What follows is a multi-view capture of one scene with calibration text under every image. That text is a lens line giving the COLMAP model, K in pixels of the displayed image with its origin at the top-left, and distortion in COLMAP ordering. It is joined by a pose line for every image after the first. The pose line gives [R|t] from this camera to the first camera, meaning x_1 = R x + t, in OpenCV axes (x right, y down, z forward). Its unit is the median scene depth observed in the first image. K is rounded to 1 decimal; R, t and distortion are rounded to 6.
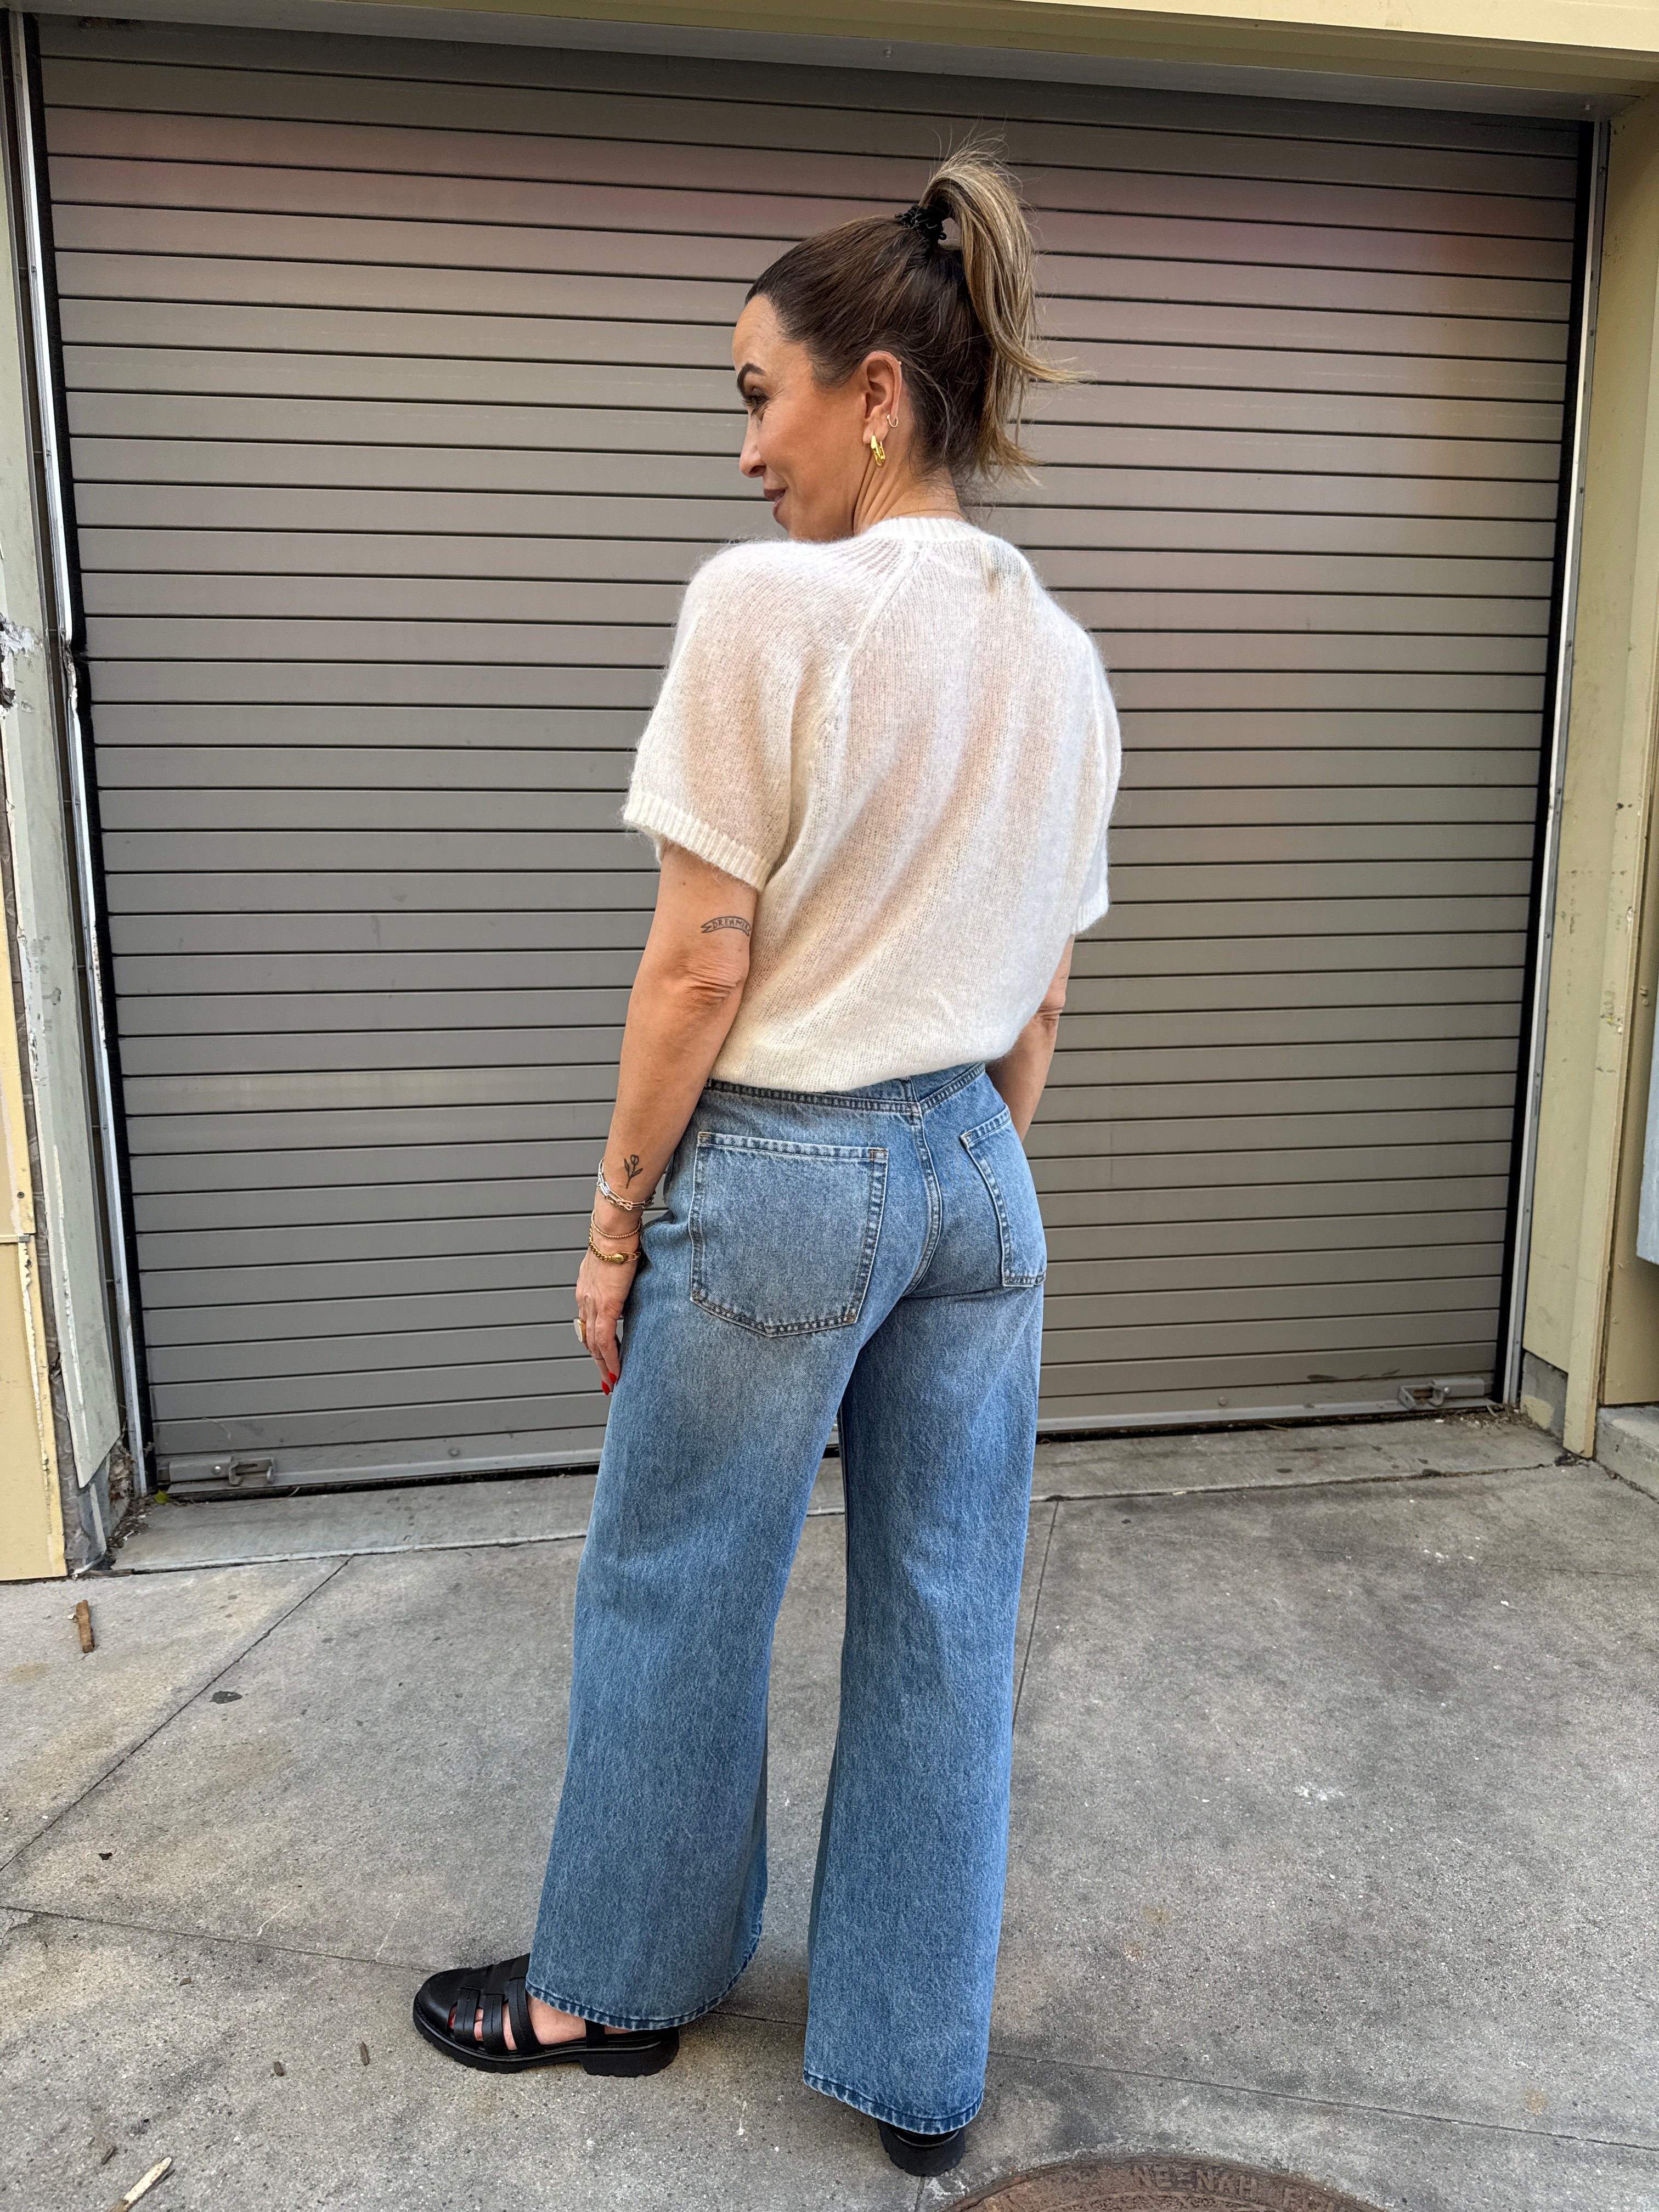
lens RADIAL K [[1570.0, 0, 811.5], [0, 1570.0, 1113.8], [0, 0, 1]] dist [0.005925, -0.019555]
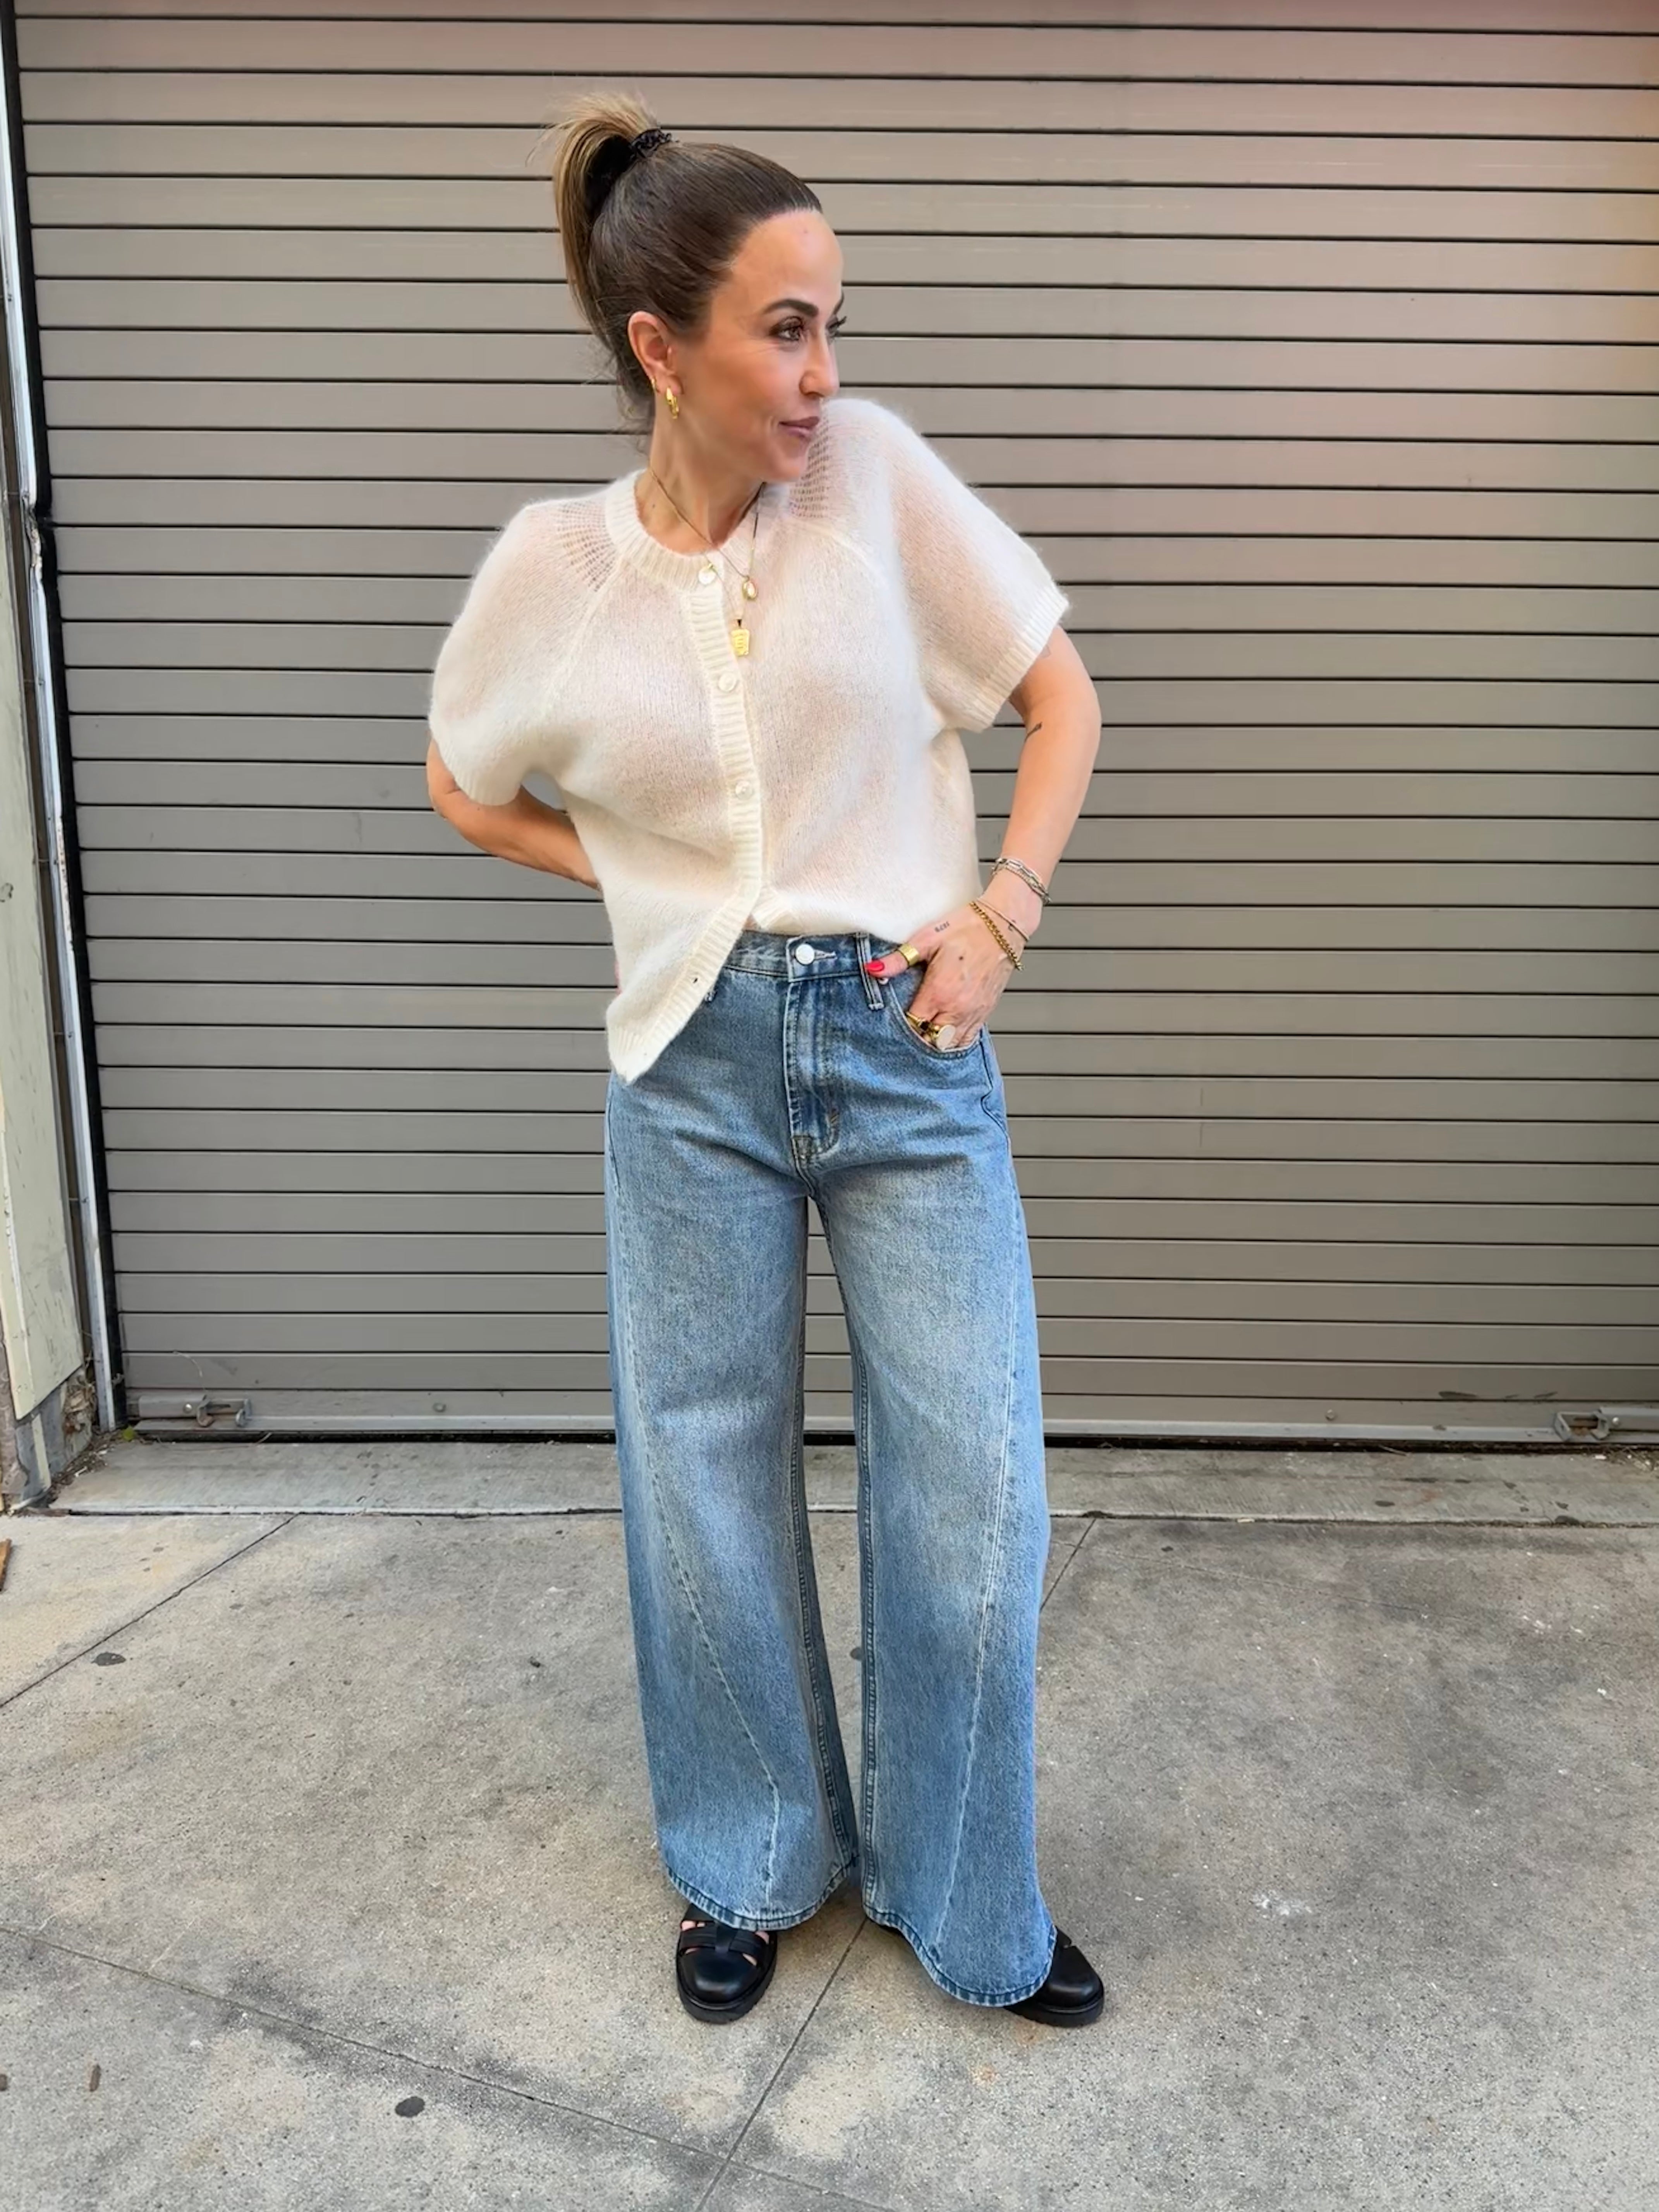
lens RADIAL K [[1726.6, 0, 831.0], [0, 1726.6, 1100.8], [0, 0, 1]] dist [0.001411, -0.011550]
pose [[0.987755, 0.047774, -0.148517, 0.159609], [-0.042251, 0.998301, 0.040127, -0.013485], [0.150182, -0.033361, 0.988095, 0.062407]]
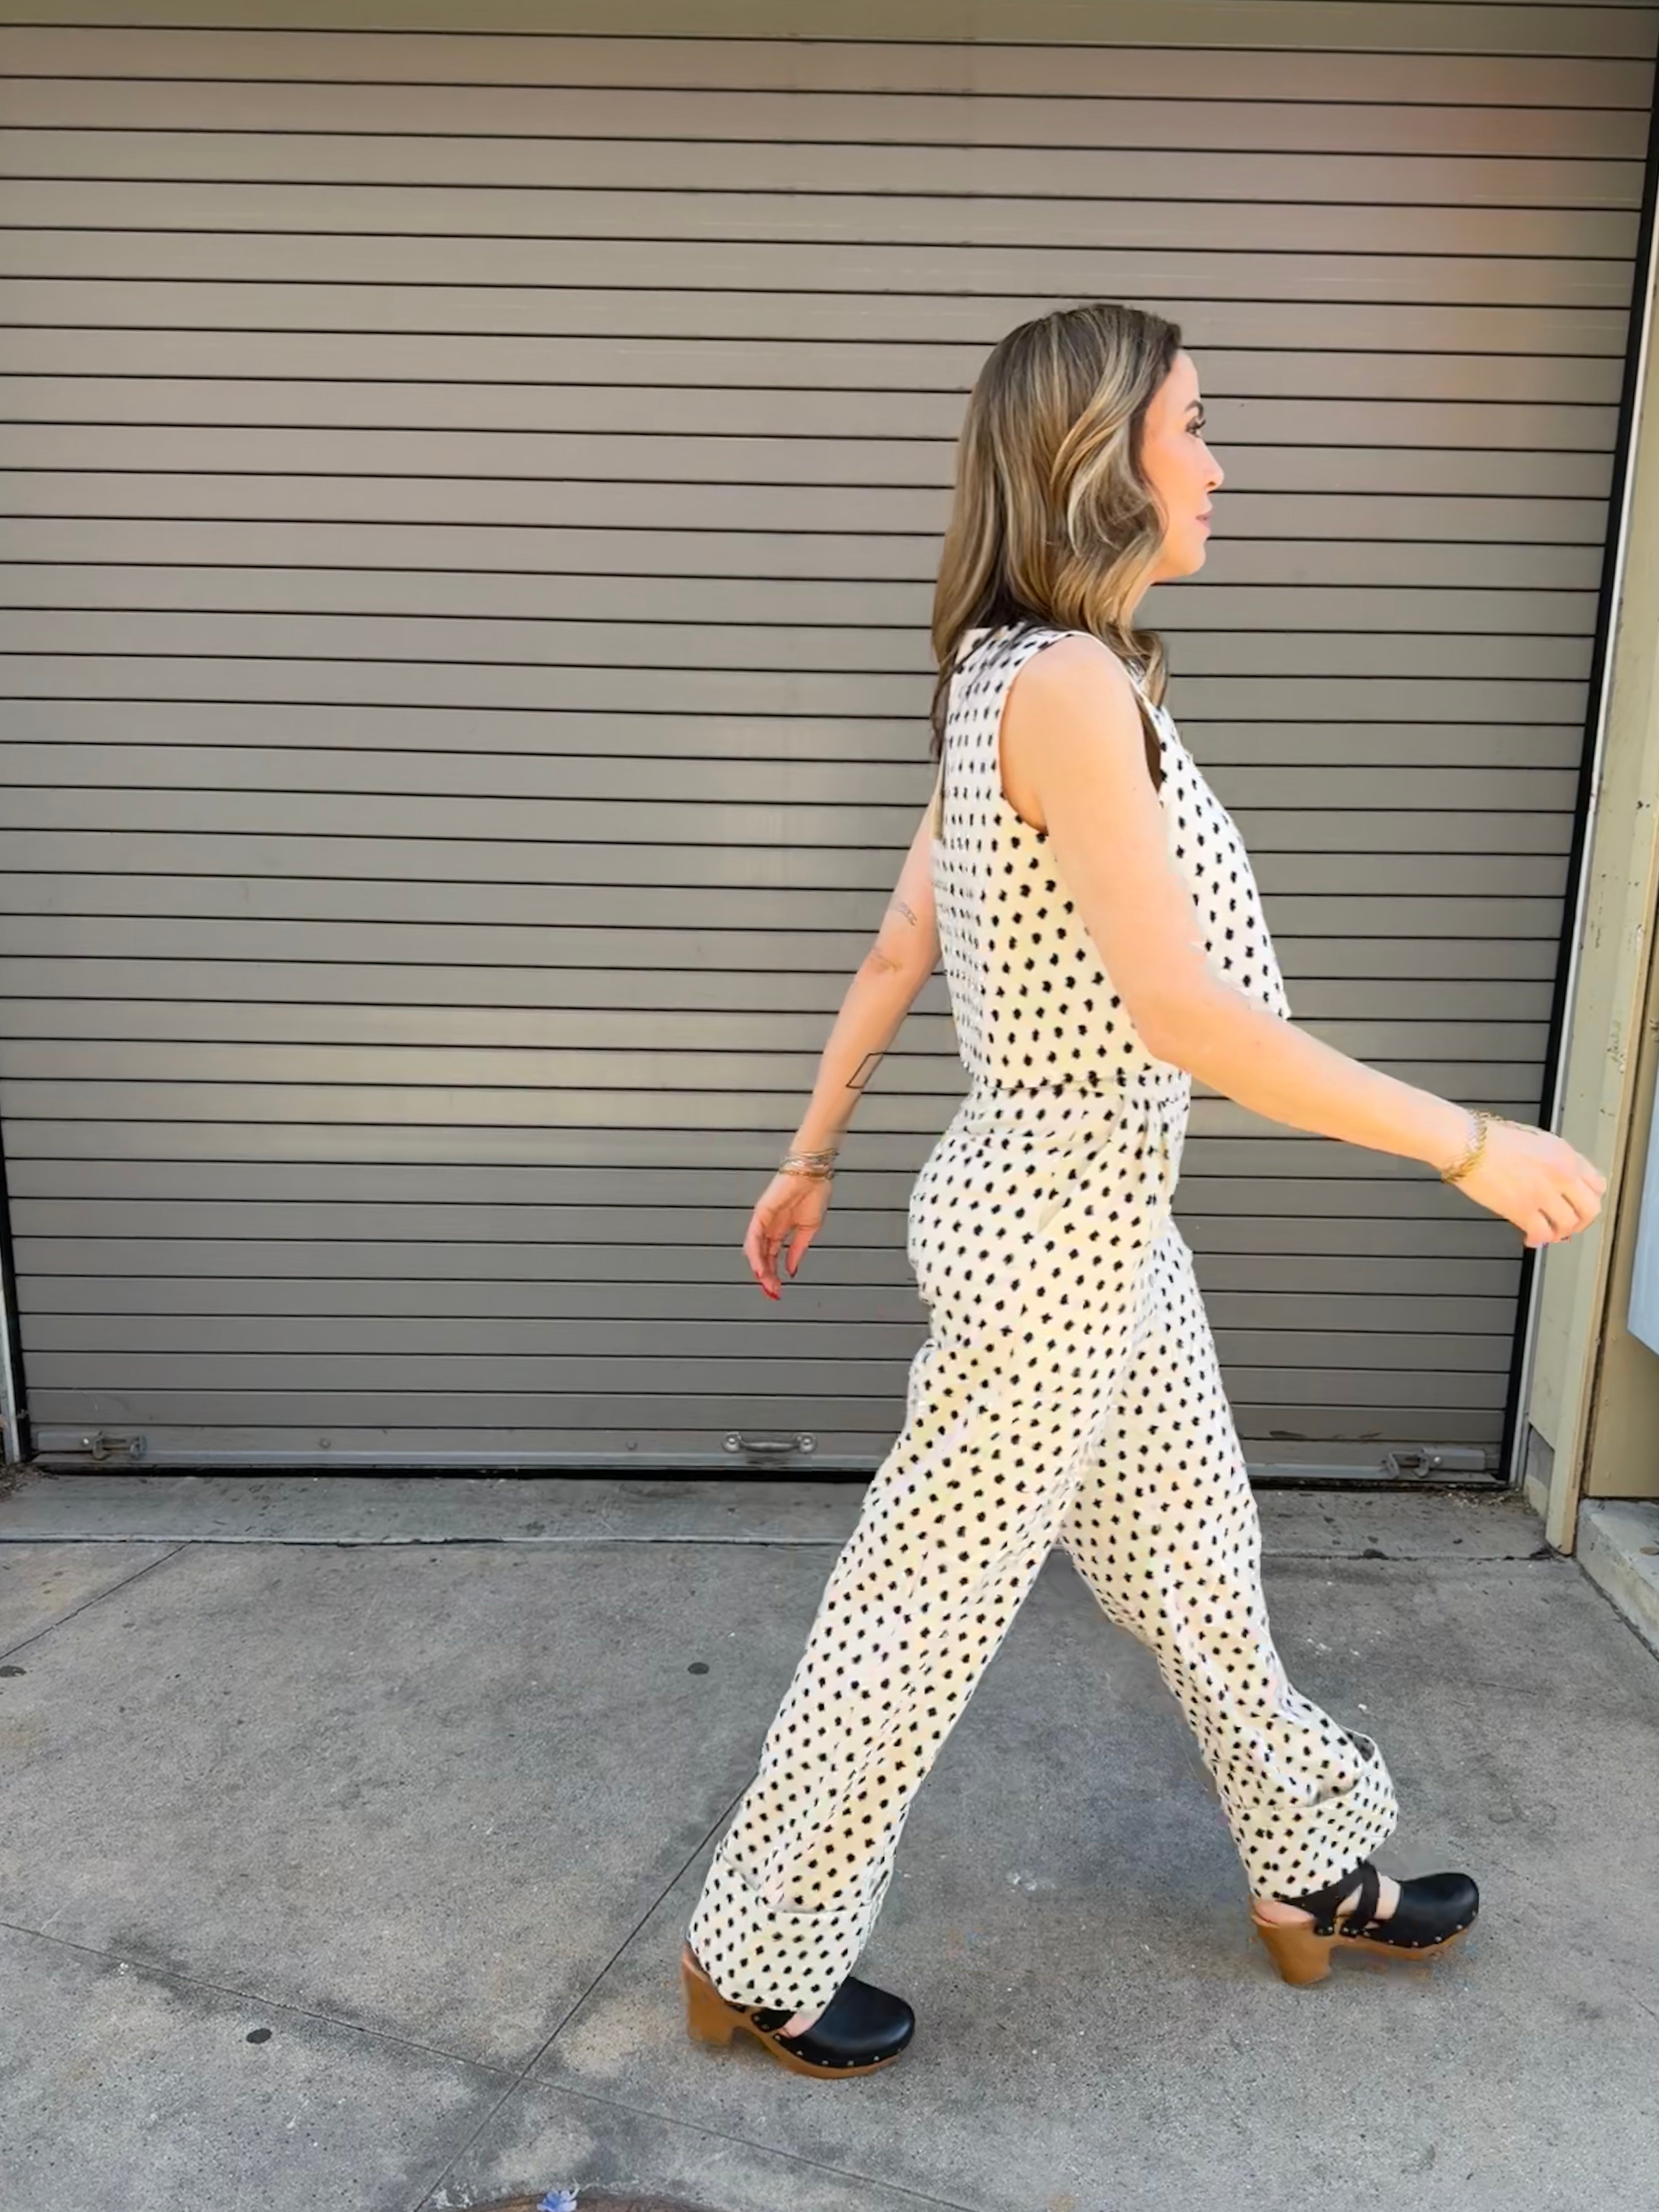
lens RADIAL K [[1866.1, 0, 829.3], [0, 1866.1, 1166.8], [0, 0, 1]] dist [0.068875, -0.138873]
pose [[0.988215, 0.059274, -0.141131, 0.265057], [-0.049338, 0.996119, 0.072893, -0.059730], [0.144904, -0.065071, 0.987304, -0.089761]]
